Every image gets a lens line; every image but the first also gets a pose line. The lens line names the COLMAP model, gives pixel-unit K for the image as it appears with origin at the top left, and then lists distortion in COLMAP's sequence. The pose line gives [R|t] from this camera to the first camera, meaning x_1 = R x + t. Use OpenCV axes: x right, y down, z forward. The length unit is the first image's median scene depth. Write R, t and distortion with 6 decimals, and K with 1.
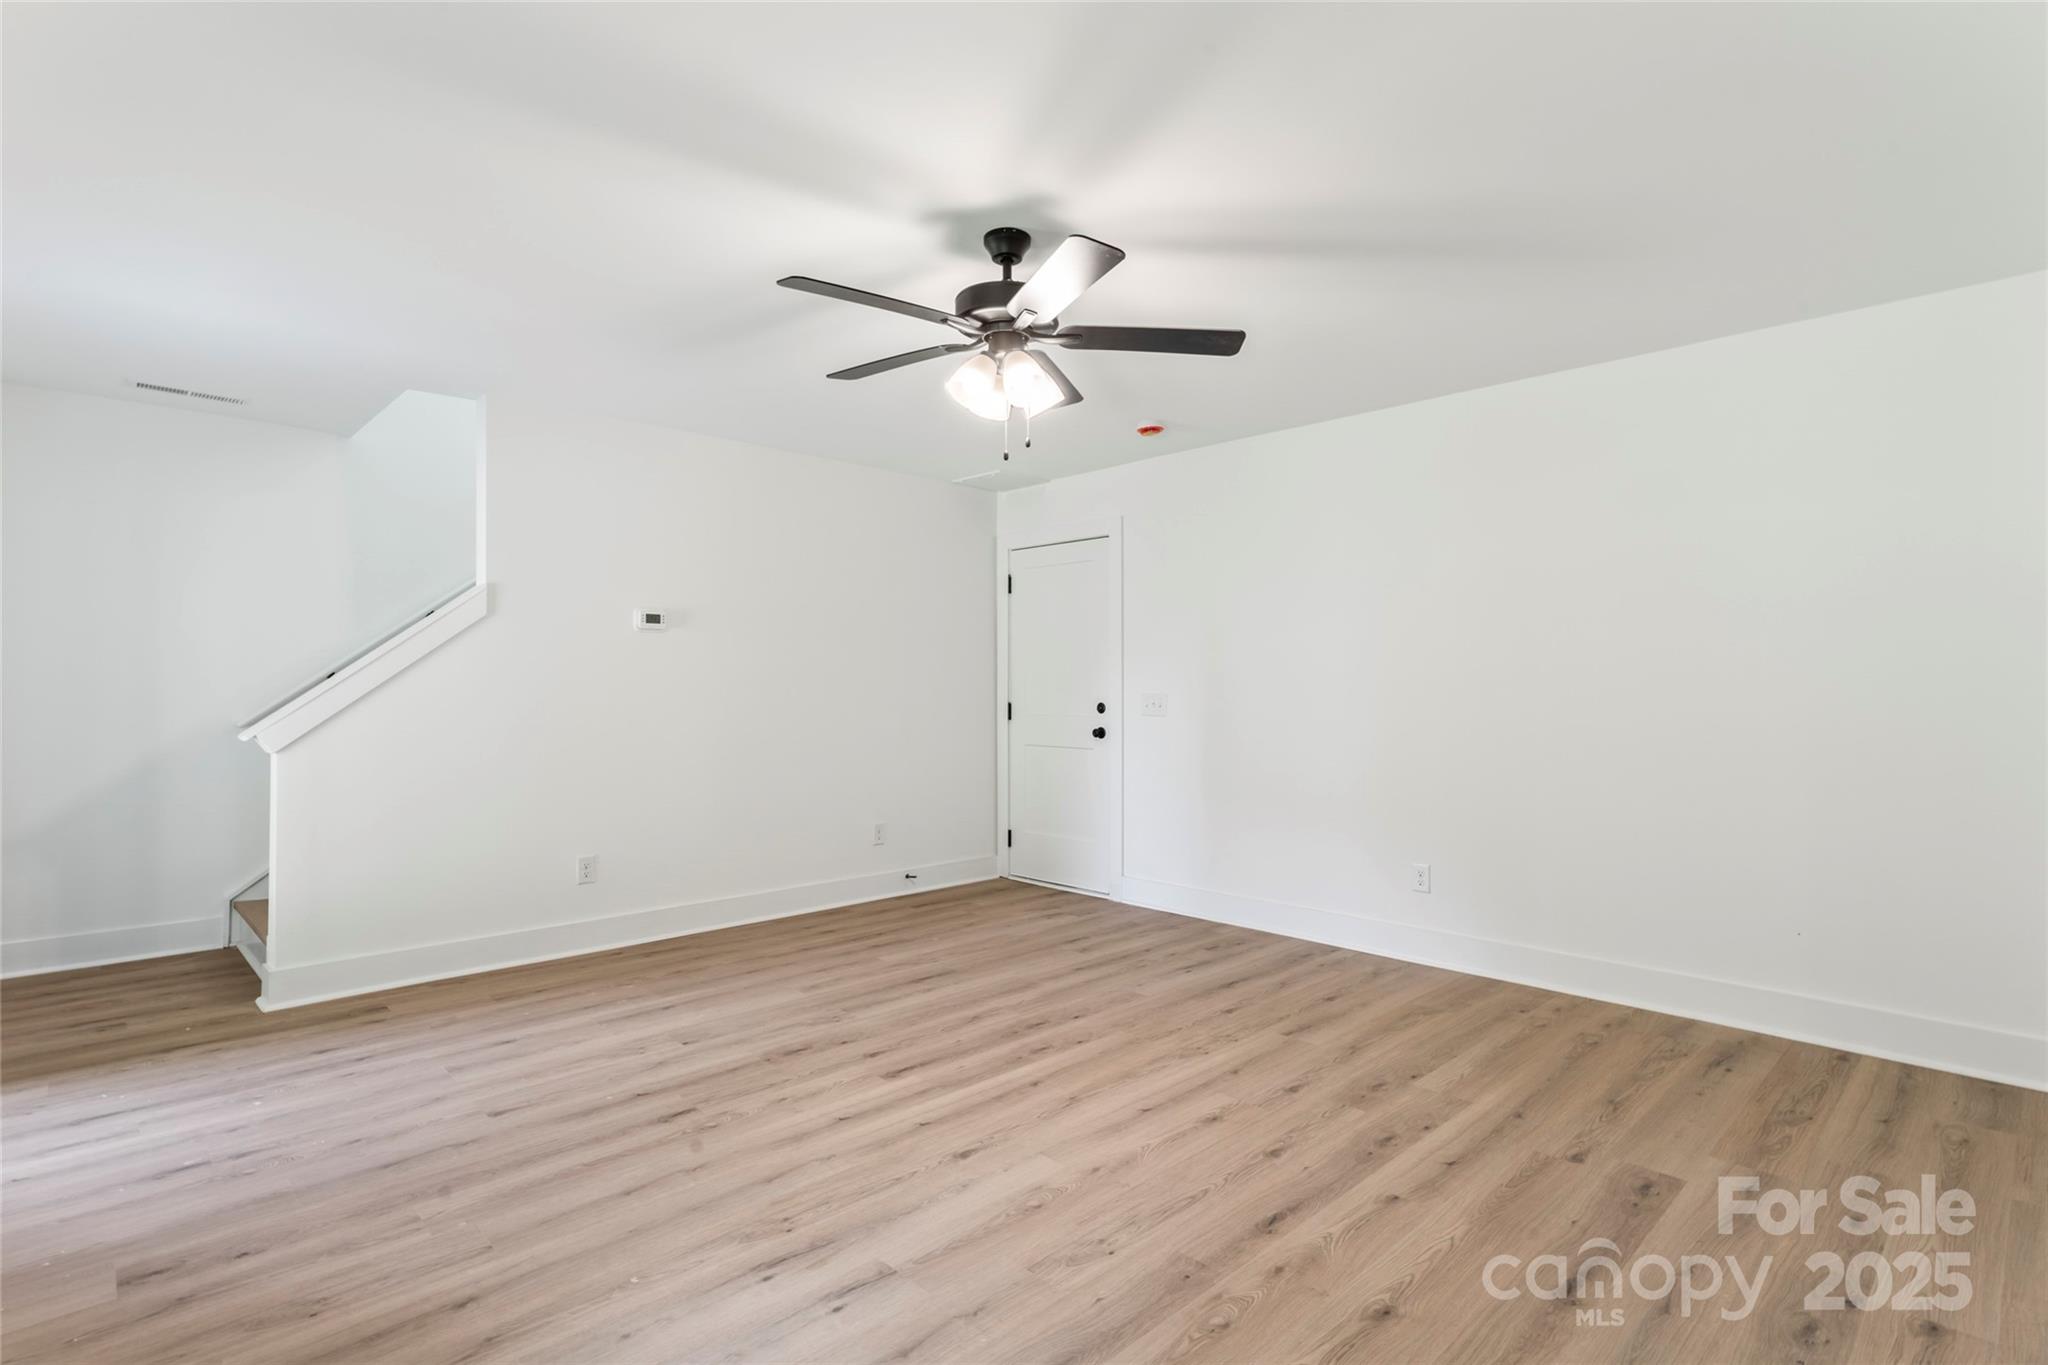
lens RADIAL K [[992.1, 0, 1018.3], [0, 992.1, 681.8], [0, 0, 1]] dist [-0.006804, 0.003082]
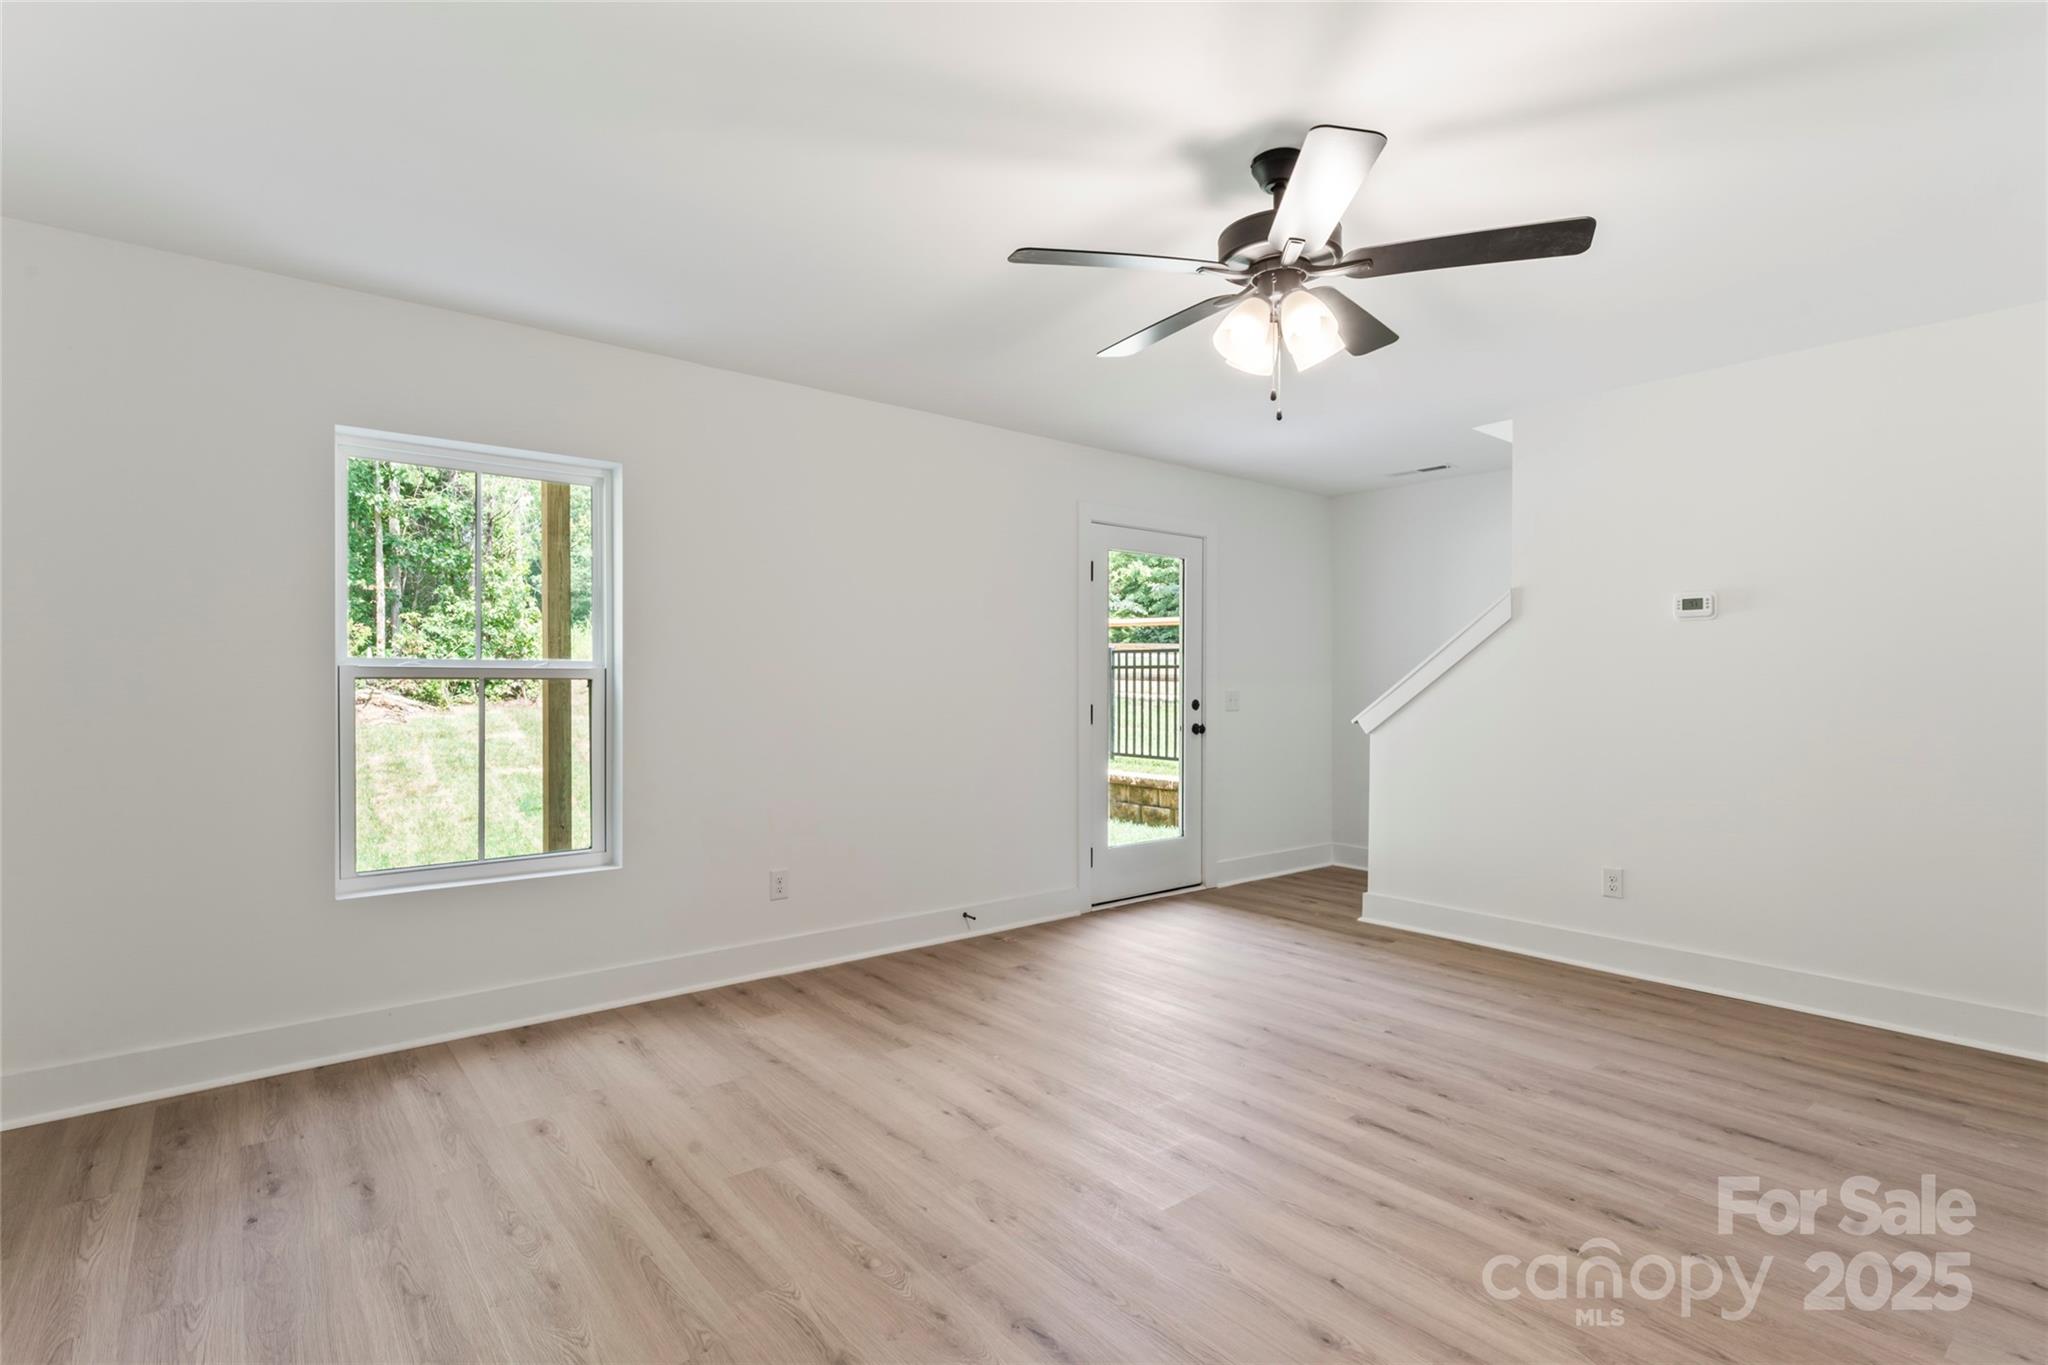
lens RADIAL K [[992.1, 0, 1018.6], [0, 992.1, 685.8], [0, 0, 1]] dist [-0.006804, 0.003082]
pose [[-0.085958, 0.000734, -0.996299, 0.676758], [0.003037, 0.999995, 0.000475, 0.003946], [0.996294, -0.002985, -0.085959, 0.664114]]
